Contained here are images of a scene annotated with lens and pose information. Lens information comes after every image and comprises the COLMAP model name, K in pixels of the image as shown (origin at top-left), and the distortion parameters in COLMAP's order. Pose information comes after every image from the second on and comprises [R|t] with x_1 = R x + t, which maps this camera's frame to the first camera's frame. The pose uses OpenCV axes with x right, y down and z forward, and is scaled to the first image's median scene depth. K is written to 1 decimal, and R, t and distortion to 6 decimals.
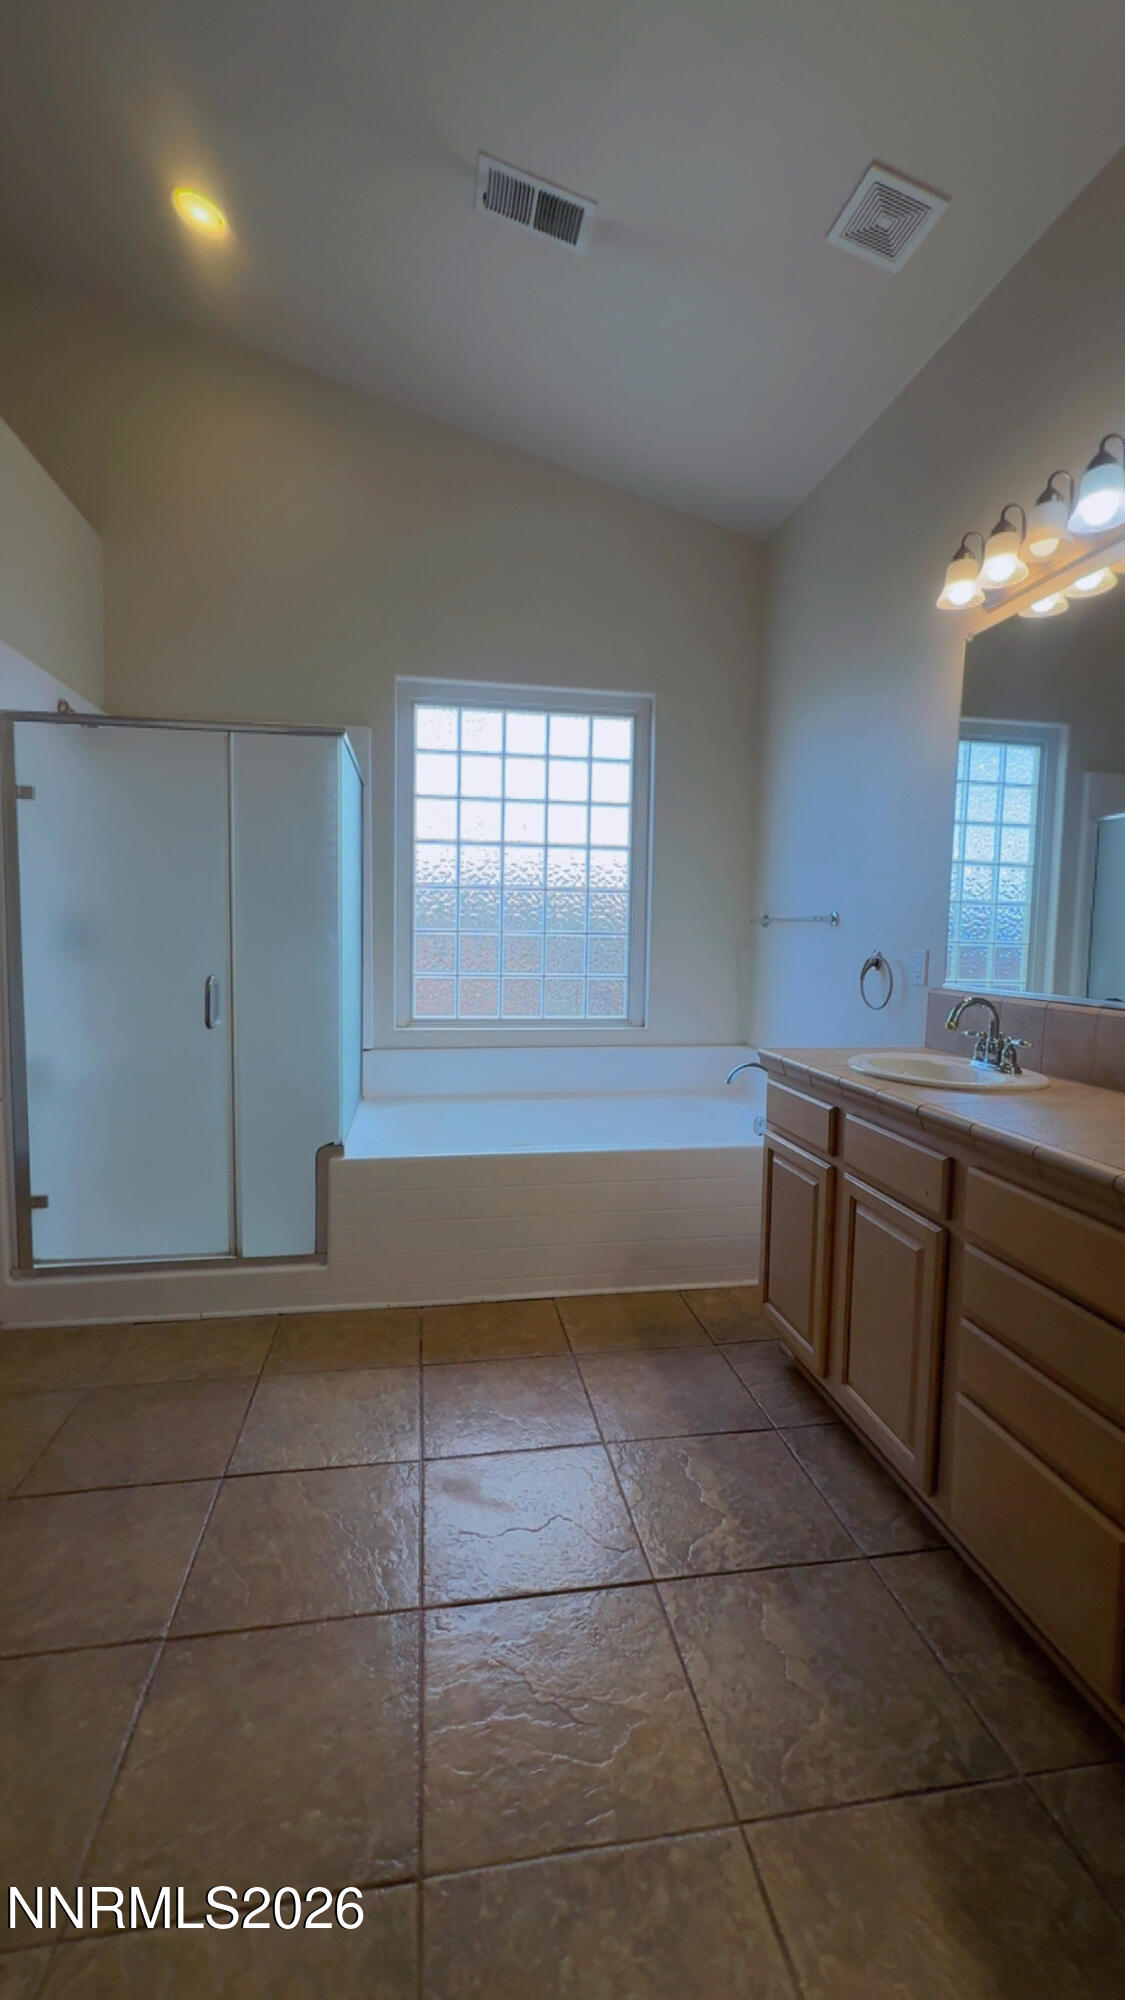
lens RADIAL K [[837.0, 0, 562.5], [0, 837.0, 1000.0], [0, 0, 1]] dist [0.000120, -0.000164]
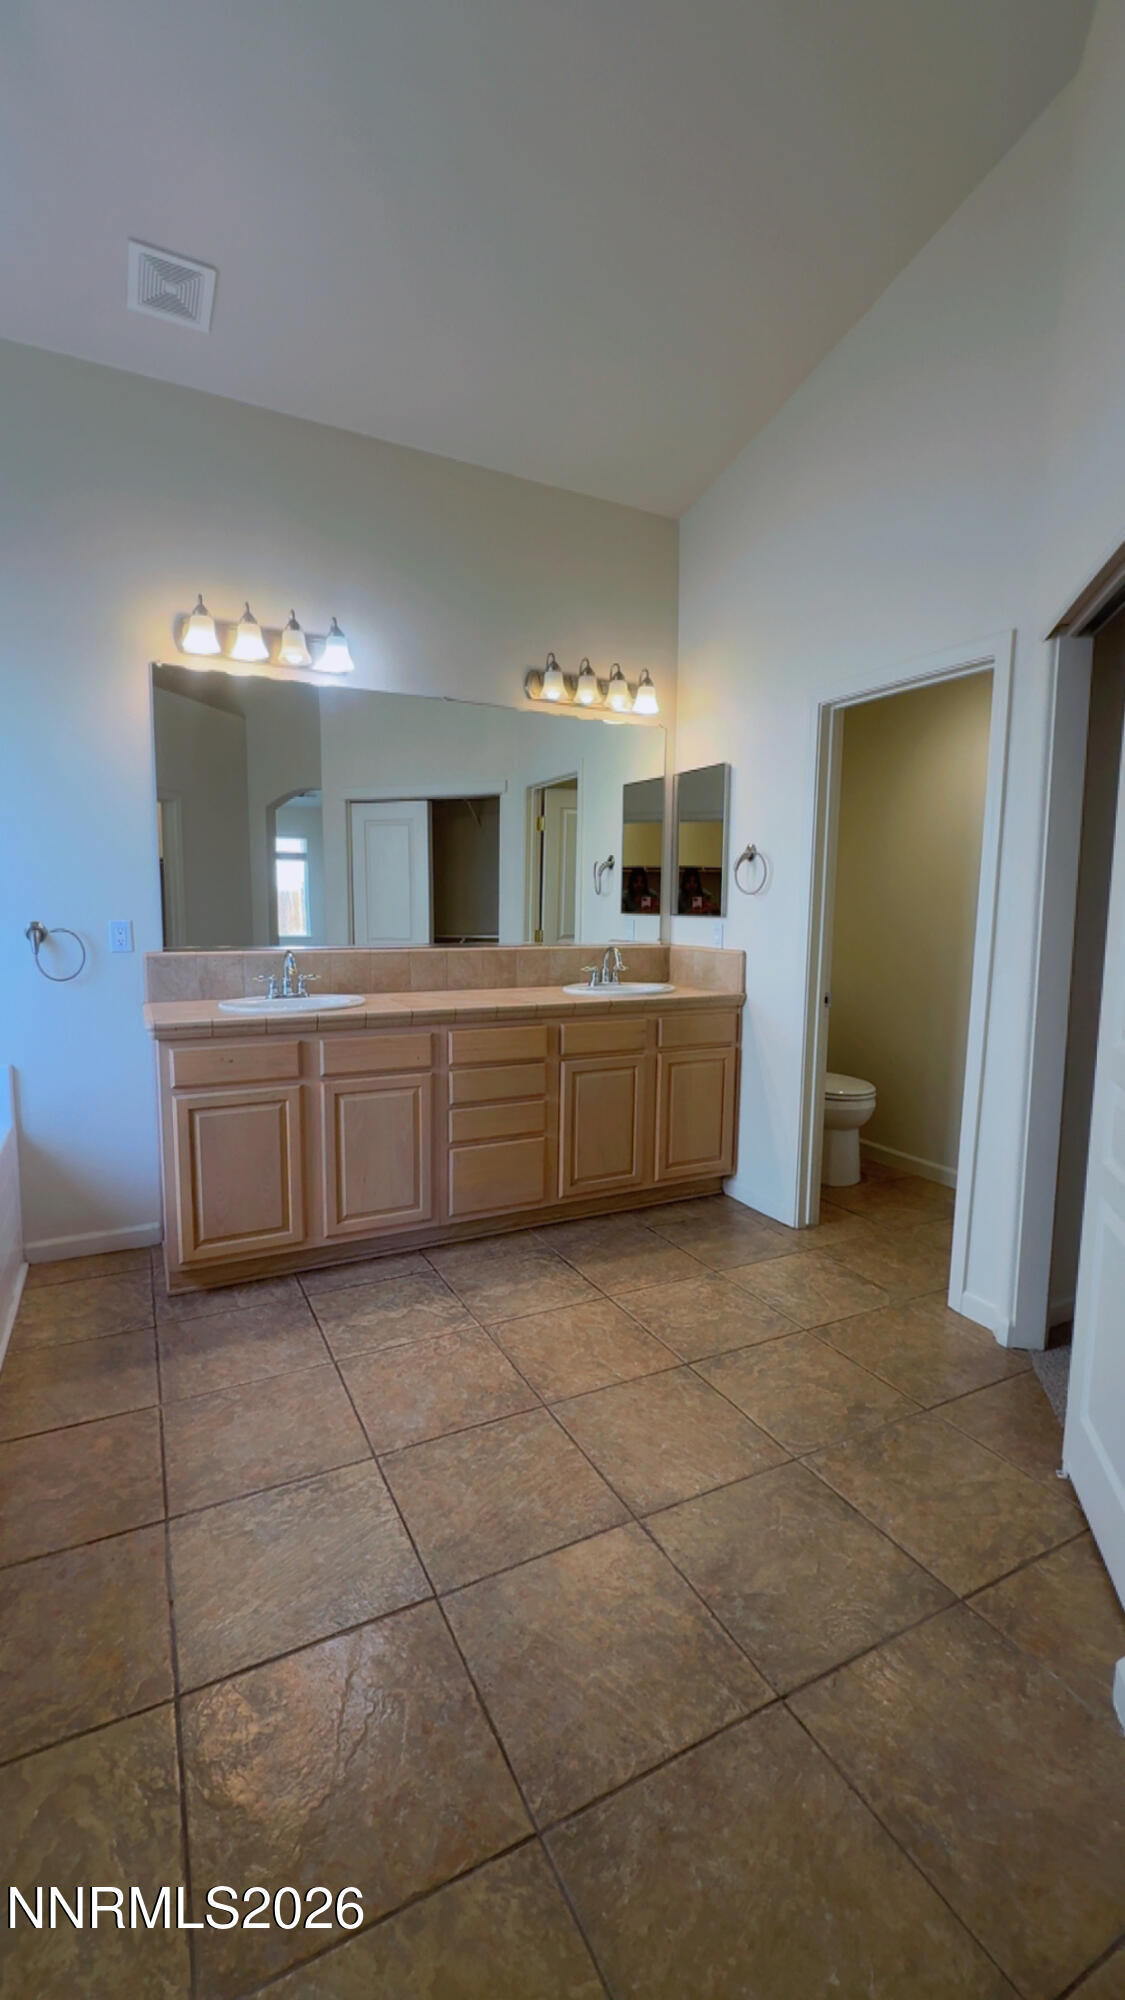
lens RADIAL K [[836.1, 0, 560.7], [0, 836.1, 1003.5], [0, 0, 1]] dist [-0.000387, 0.000368]
pose [[-0.303366, -0.138565, 0.942745, -1.047028], [0.059927, 0.984637, 0.164007, -0.124242], [-0.950988, 0.106250, -0.290401, 0.975824]]
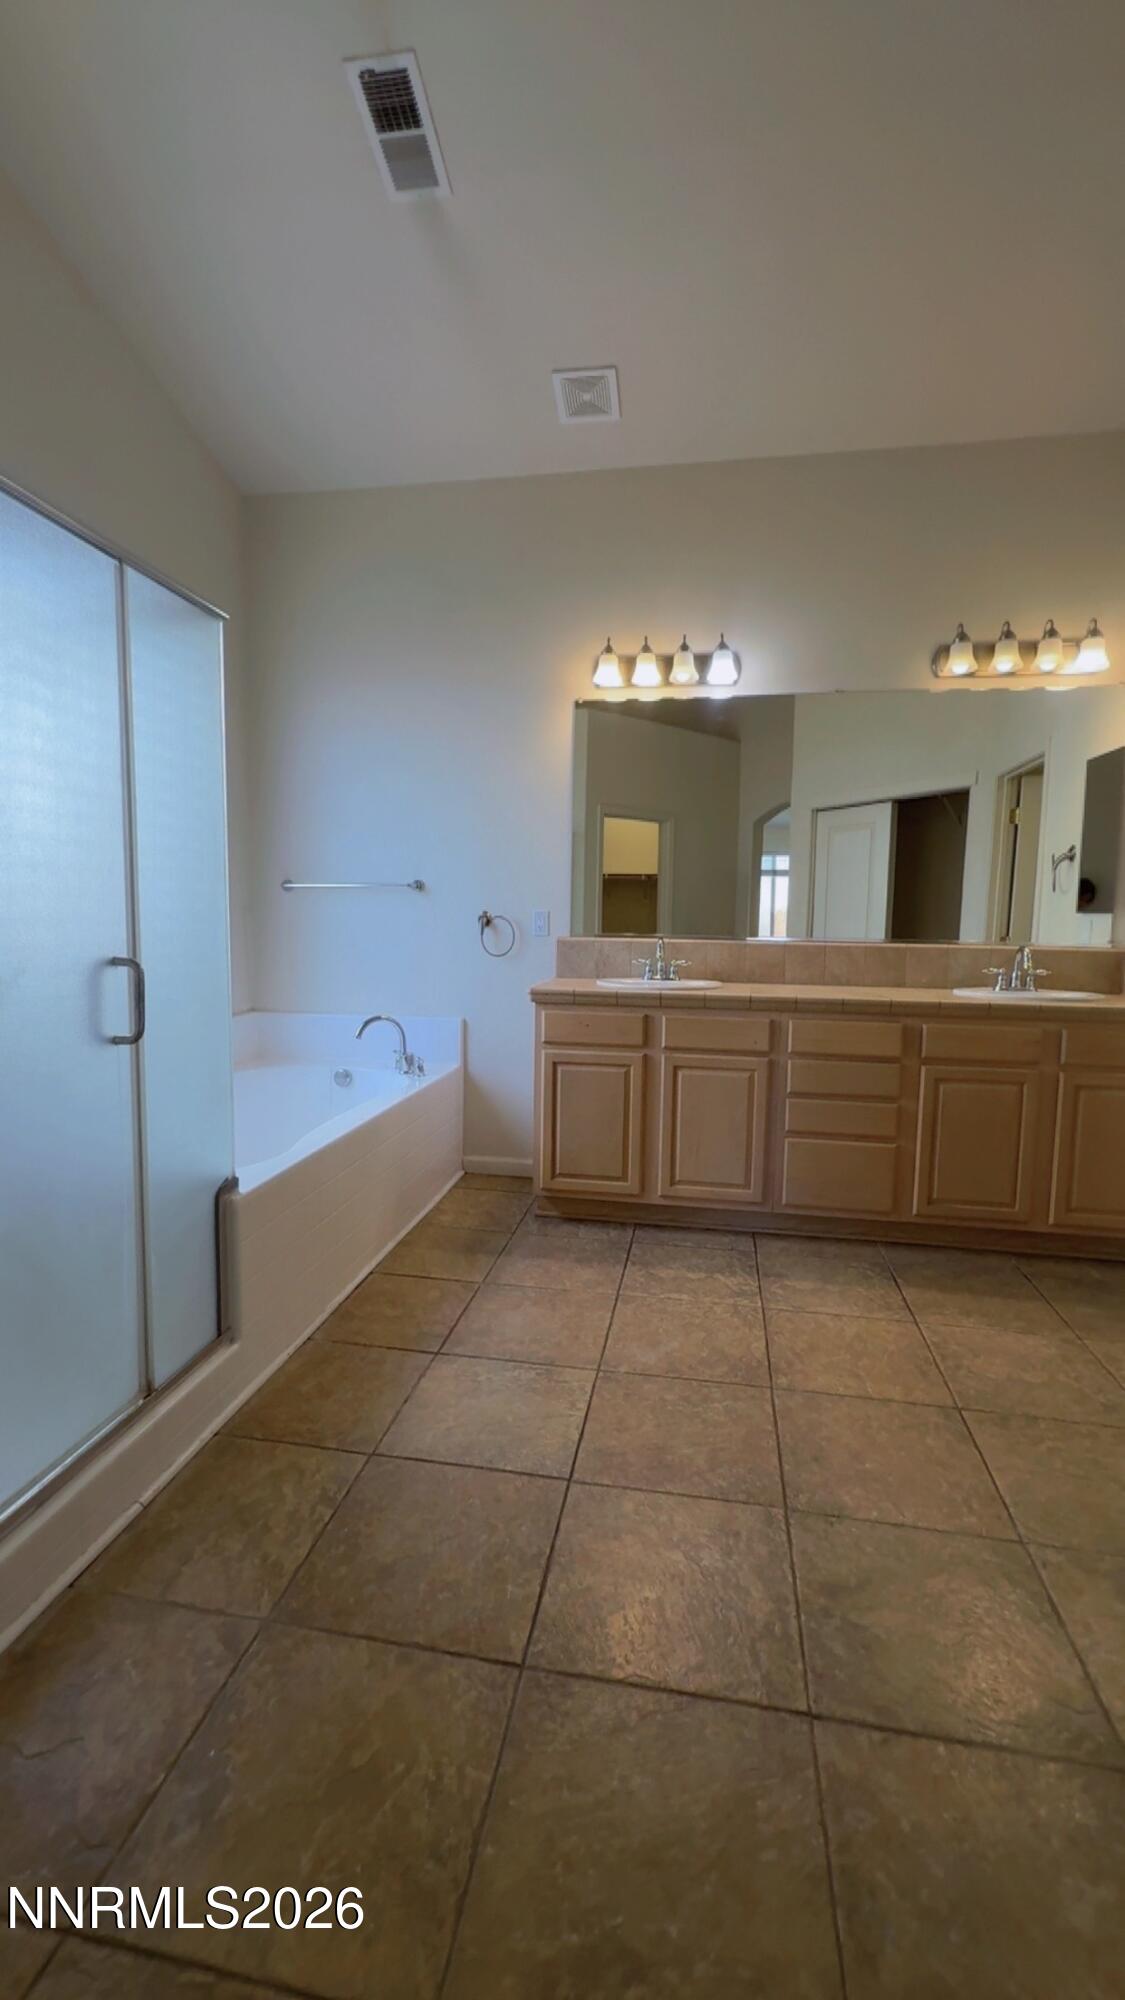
lens RADIAL K [[837.0, 0, 562.5], [0, 837.0, 1000.0], [0, 0, 1]] dist [0.000120, -0.000164]
pose [[0.338442, -0.105819, 0.935018, -1.122286], [0.067809, 0.993816, 0.087928, -0.039601], [-0.938541, 0.033644, 0.343525, 0.616026]]
